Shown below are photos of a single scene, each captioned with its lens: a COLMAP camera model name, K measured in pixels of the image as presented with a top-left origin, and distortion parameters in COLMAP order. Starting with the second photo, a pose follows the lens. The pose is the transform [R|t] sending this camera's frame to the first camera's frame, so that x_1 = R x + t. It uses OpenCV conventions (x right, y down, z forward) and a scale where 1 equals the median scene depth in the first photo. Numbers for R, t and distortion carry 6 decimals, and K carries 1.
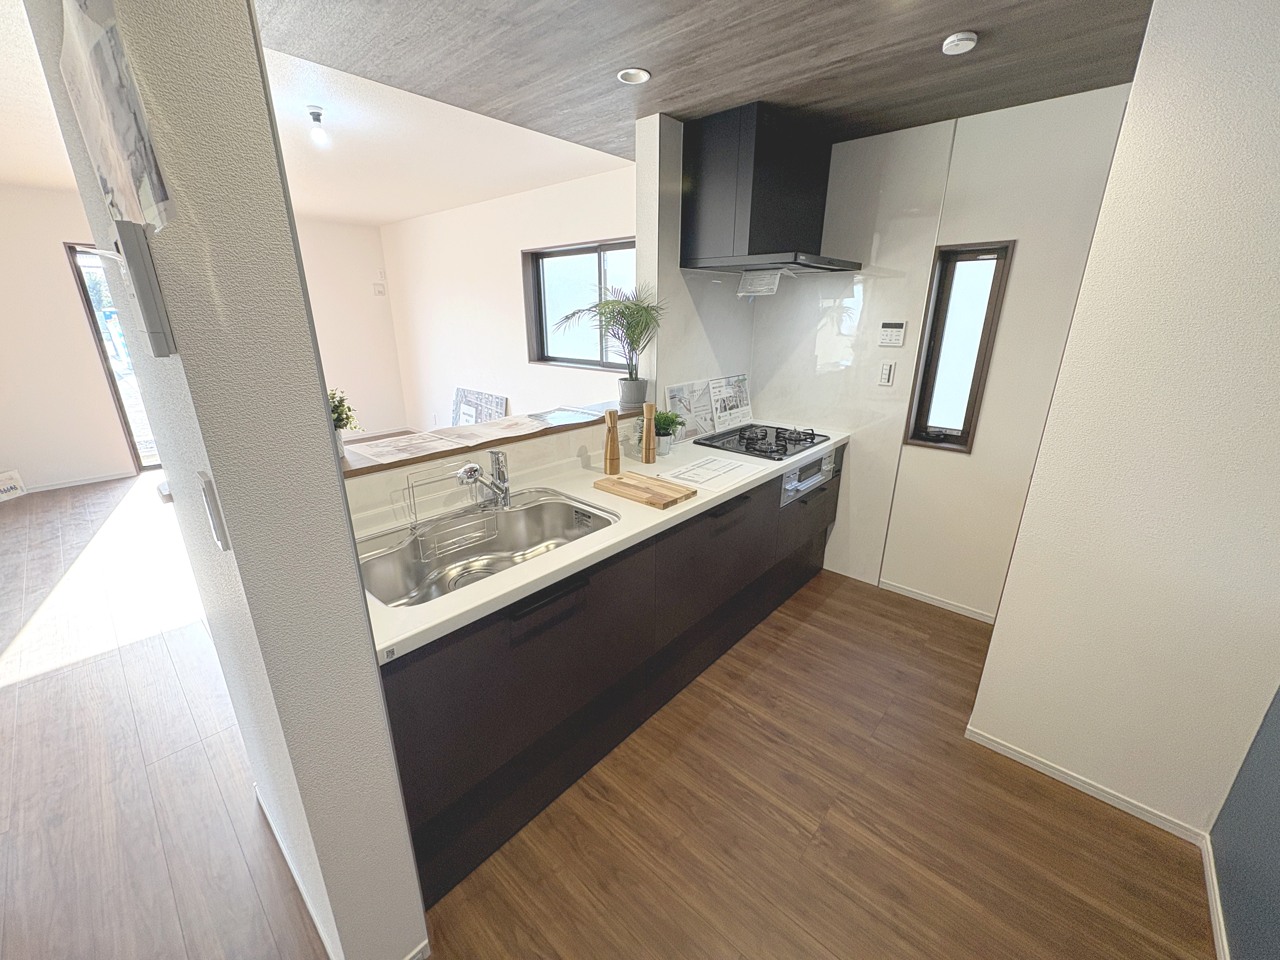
lens RADIAL K [[509.1, 0, 637.0], [0, 509.1, 475.2], [0, 0, 1]] dist [0.000528, 0.000343]
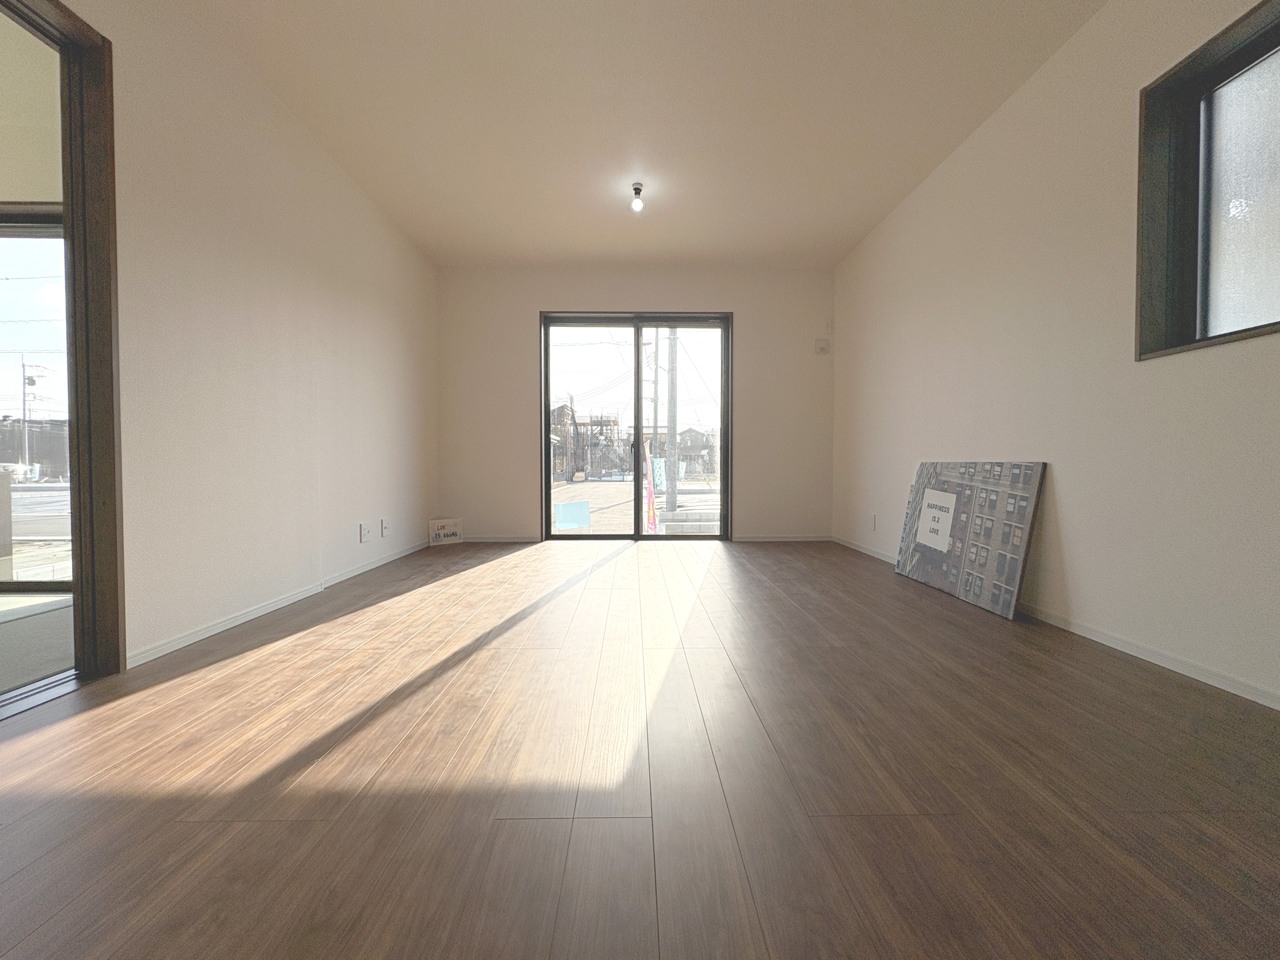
lens RADIAL K [[509.1, 0, 640.7], [0, 509.1, 476.6], [0, 0, 1]] dist [0.000528, 0.000343]
pose [[0.682172, 0.013990, -0.731058, -0.155455], [-0.222695, 0.956292, -0.189504, 0.019223], [0.696454, 0.292077, 0.655472, 0.424708]]
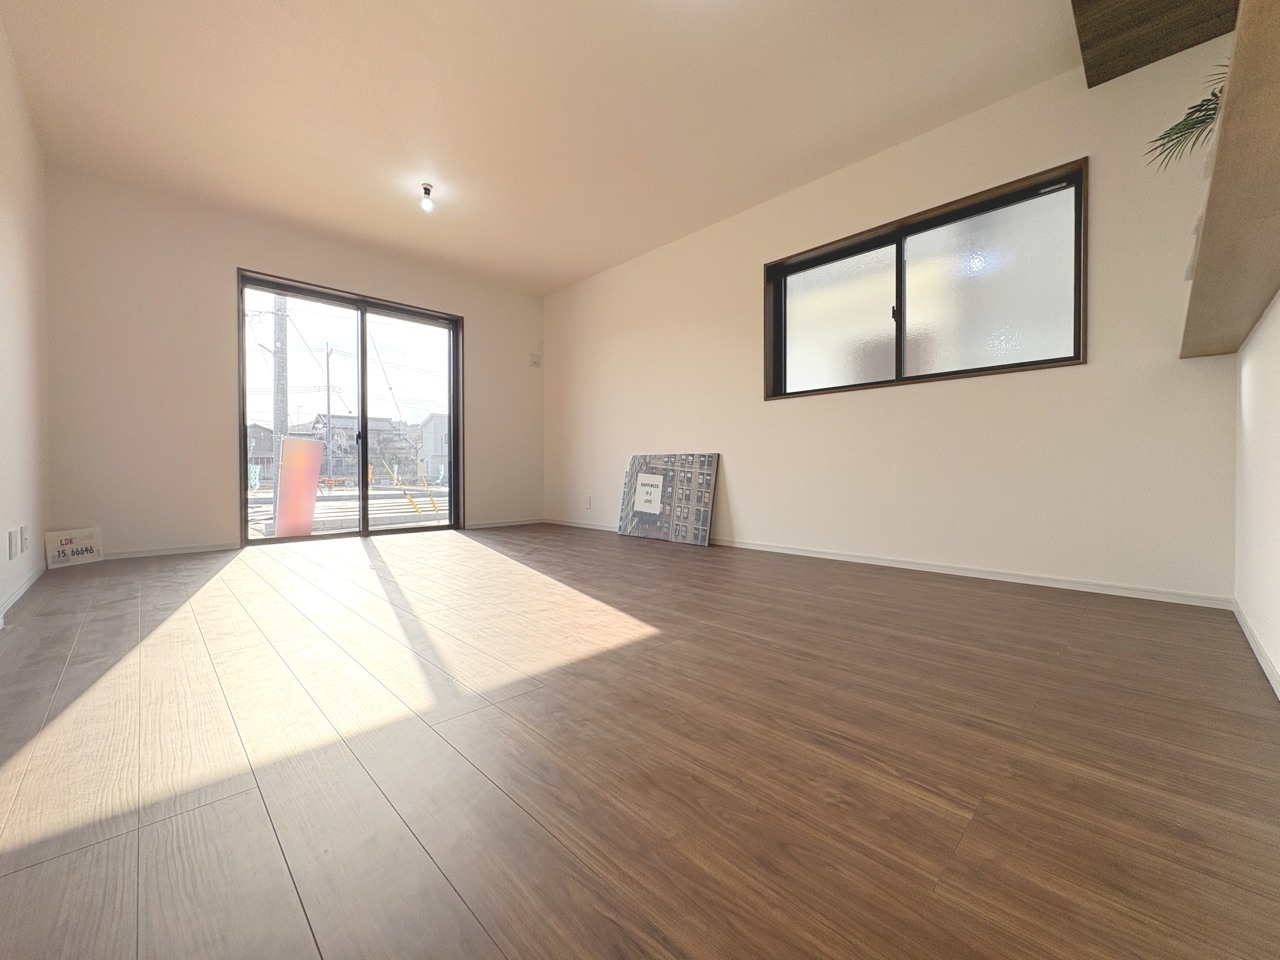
lens RADIAL K [[509.1, 0, 639.1], [0, 509.1, 478.0], [0, 0, 1]] dist [0.000528, 0.000343]
pose [[0.997947, -0.002713, -0.063984, -0.295889], [-0.016160, 0.956104, -0.292581, 0.099431], [0.061969, 0.293015, 0.954098, 0.244682]]
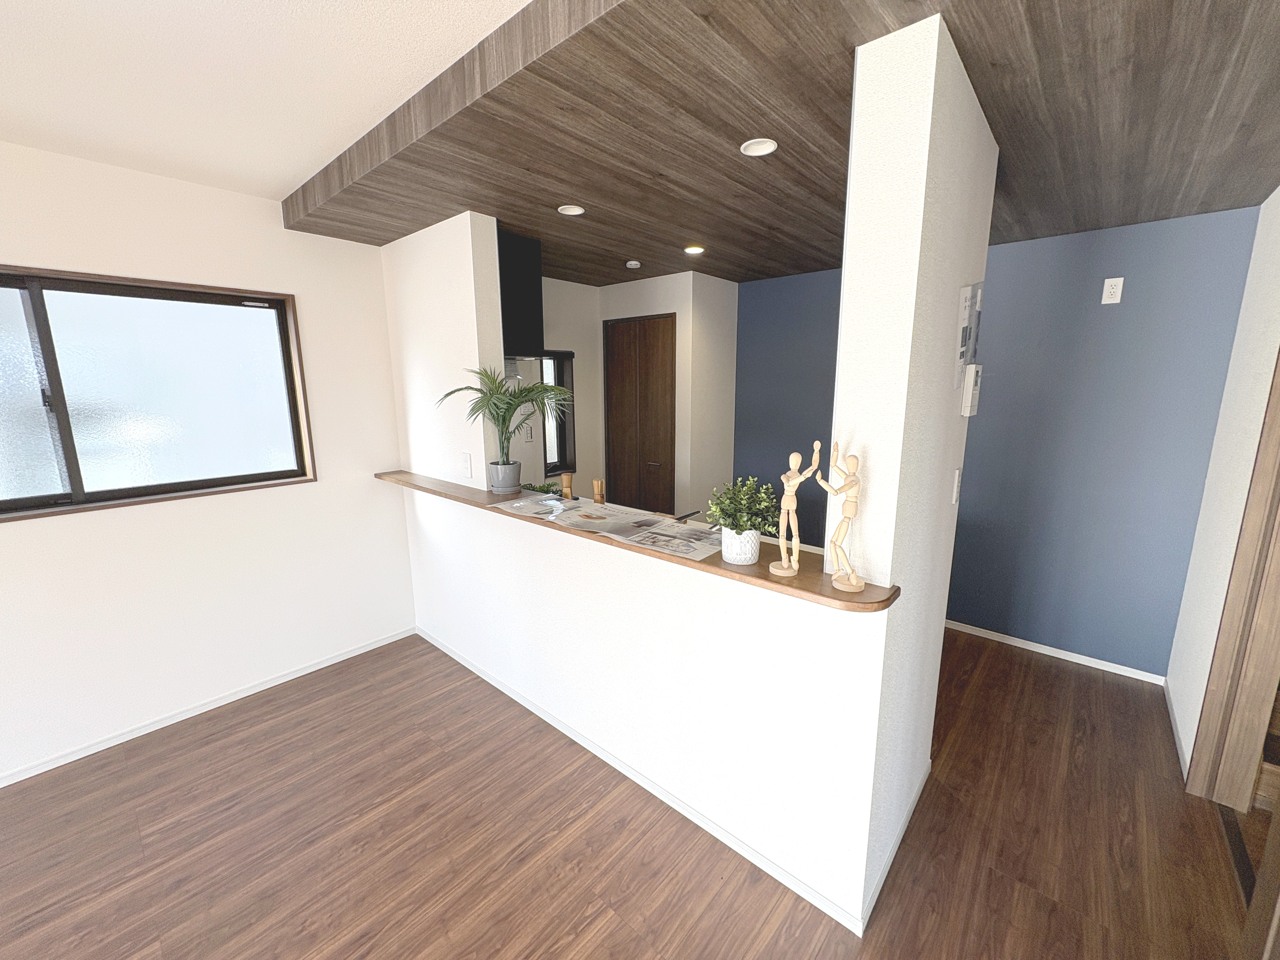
lens RADIAL K [[509.1, 0, 644.0], [0, 509.1, 476.6], [0, 0, 1]] dist [0.000528, 0.000343]
pose [[-0.013665, -0.181318, 0.983330, -0.427540], [0.312223, 0.933476, 0.176464, -0.099429], [-0.949910, 0.309430, 0.043856, 0.317450]]
